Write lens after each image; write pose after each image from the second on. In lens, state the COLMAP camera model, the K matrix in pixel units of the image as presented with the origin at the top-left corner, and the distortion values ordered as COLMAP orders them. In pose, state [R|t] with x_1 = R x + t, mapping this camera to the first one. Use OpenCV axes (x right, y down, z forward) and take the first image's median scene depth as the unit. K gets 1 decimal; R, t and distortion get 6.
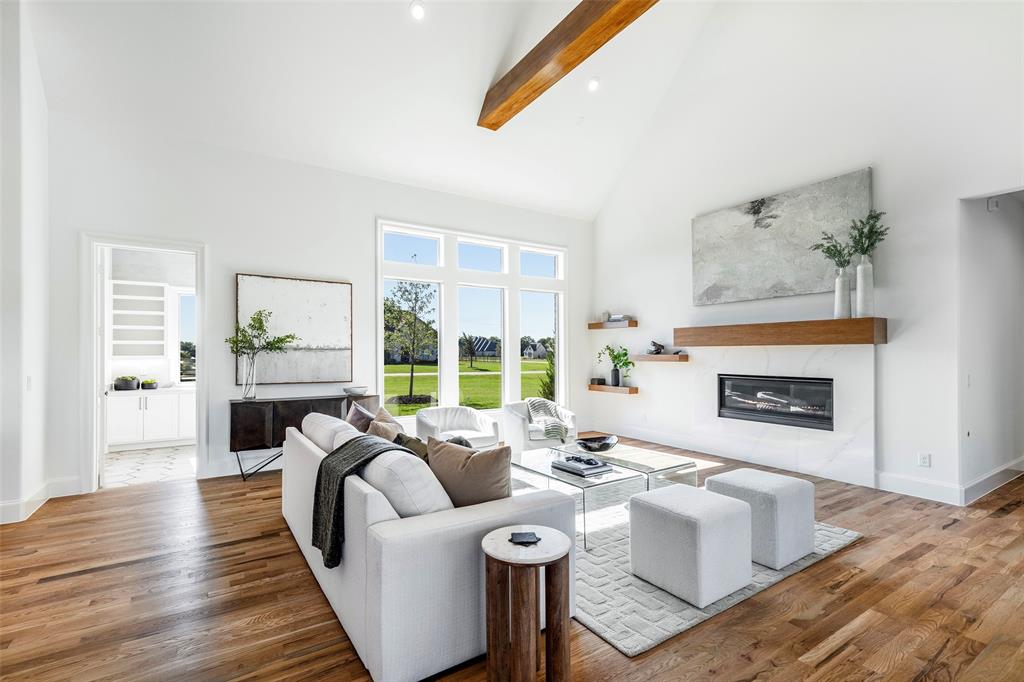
lens RADIAL K [[467.0, 0, 506.1], [0, 467.0, 350.2], [0, 0, 1]] dist [0.011601, -0.002981]
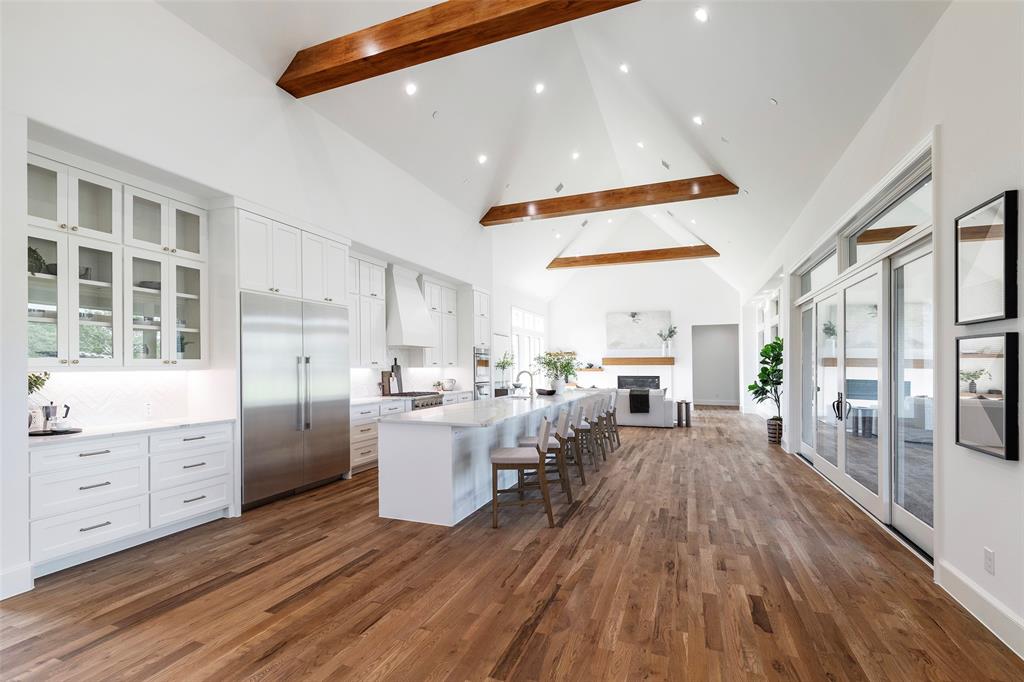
lens RADIAL K [[467.0, 0, 496.5], [0, 467.0, 370.7], [0, 0, 1]] dist [0.011601, -0.002981]
pose [[0.817808, -0.006154, 0.575458, -1.779472], [-0.002417, 0.999897, 0.014129, -0.014992], [-0.575485, -0.012946, 0.817710, -0.820844]]
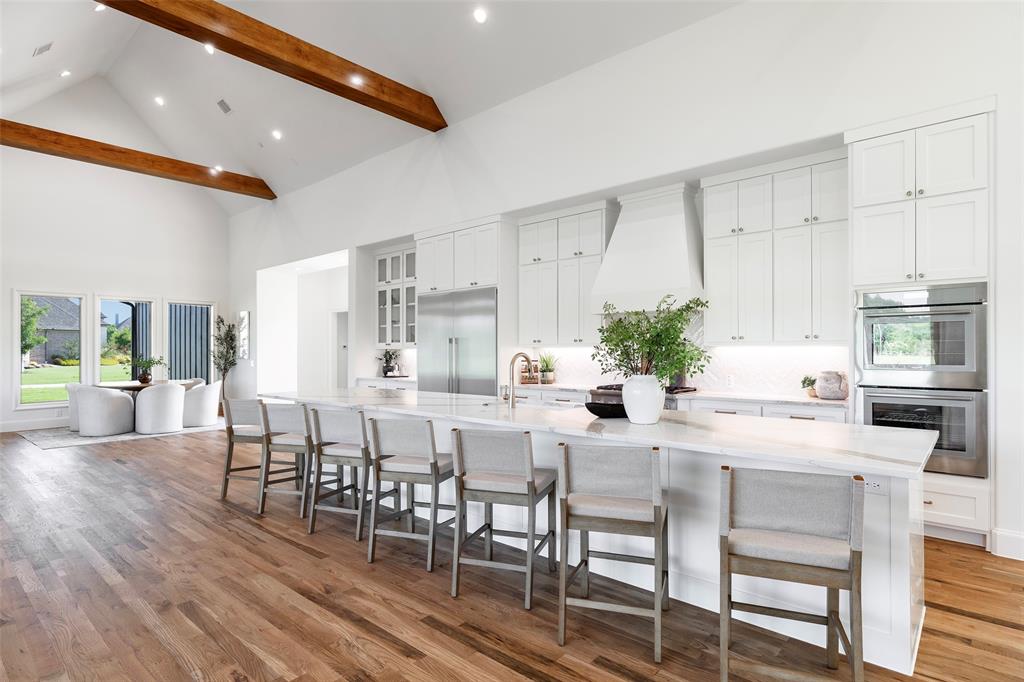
lens RADIAL K [[536.6, 0, 516.2], [0, 536.6, 349.5], [0, 0, 1]] dist [-0.000869, -0.000326]
pose [[0.279534, 0.001033, -0.960135, -0.280352], [0.012347, 0.999913, 0.004670, -0.004950], [0.960056, -0.013160, 0.279497, -0.047907]]
